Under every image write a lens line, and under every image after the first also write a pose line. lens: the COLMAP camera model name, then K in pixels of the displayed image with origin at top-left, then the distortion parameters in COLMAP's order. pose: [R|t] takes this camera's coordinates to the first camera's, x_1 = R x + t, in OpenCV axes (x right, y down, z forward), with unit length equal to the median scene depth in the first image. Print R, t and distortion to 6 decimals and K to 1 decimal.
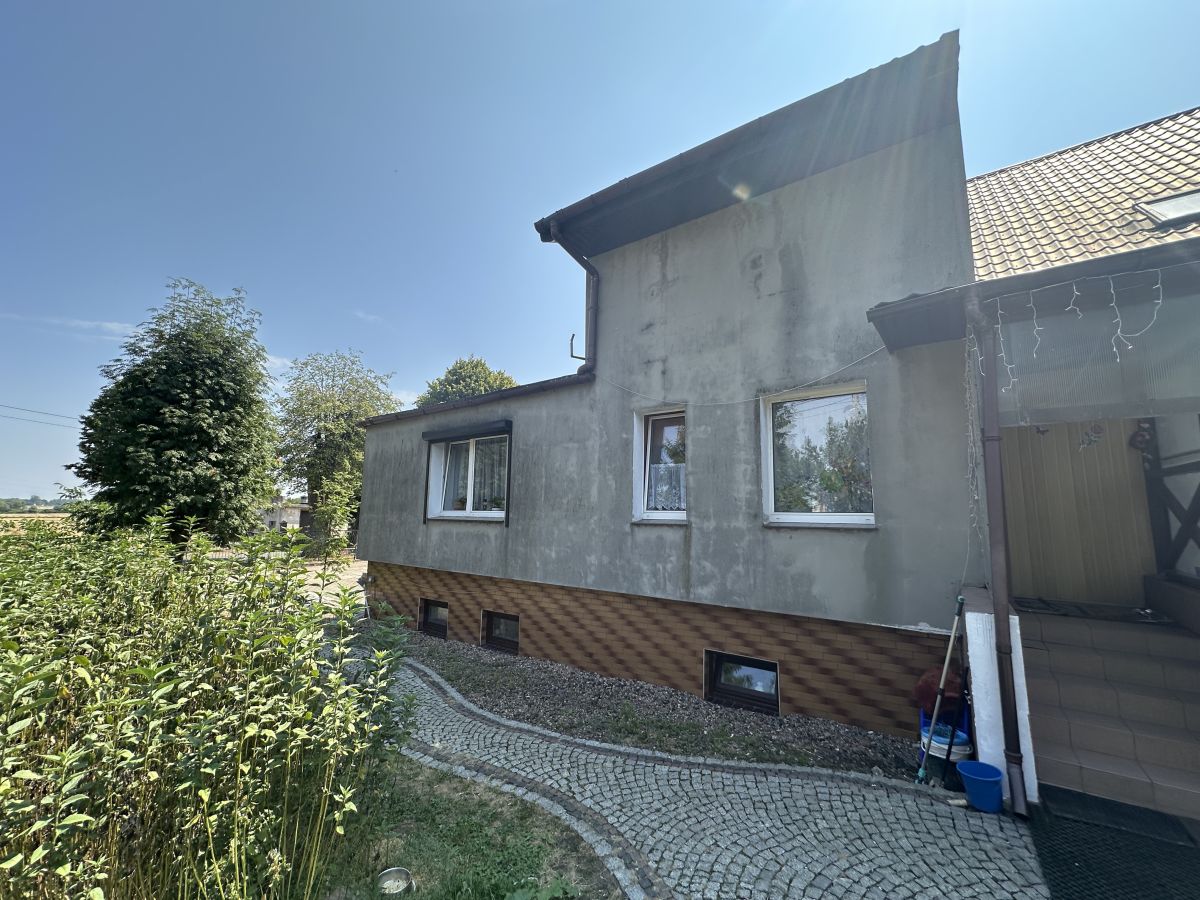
lens RADIAL K [[476.6, 0, 600.0], [0, 476.6, 449.5], [0, 0, 1]] dist [-0.005999, 0.001205]
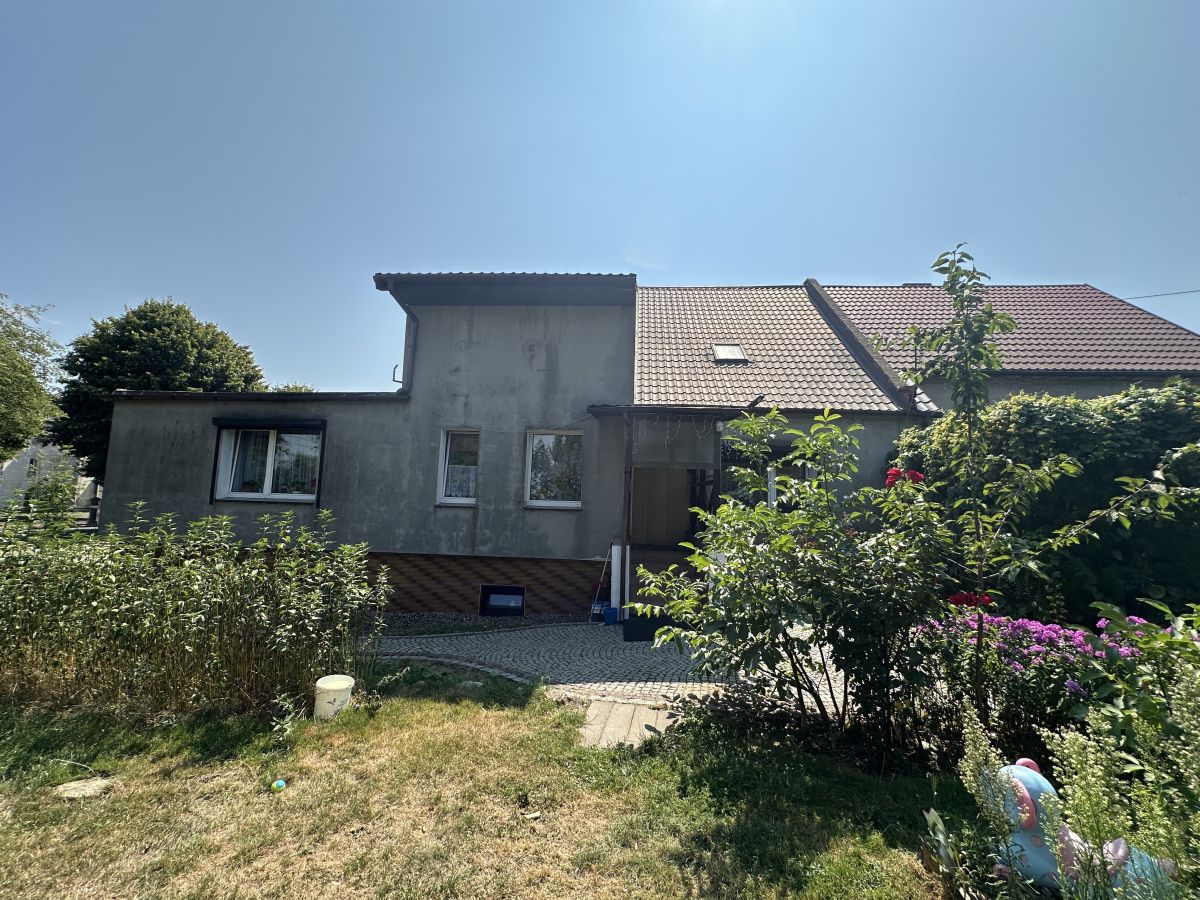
lens RADIAL K [[476.6, 0, 600.5], [0, 476.6, 451.2], [0, 0, 1]] dist [-0.005999, 0.001205]
pose [[0.845472, 0.064301, 0.530134, -0.298537], [-0.088487, 0.995870, 0.020331, -0.087765], [-0.526637, -0.064099, 0.847670, -0.503990]]
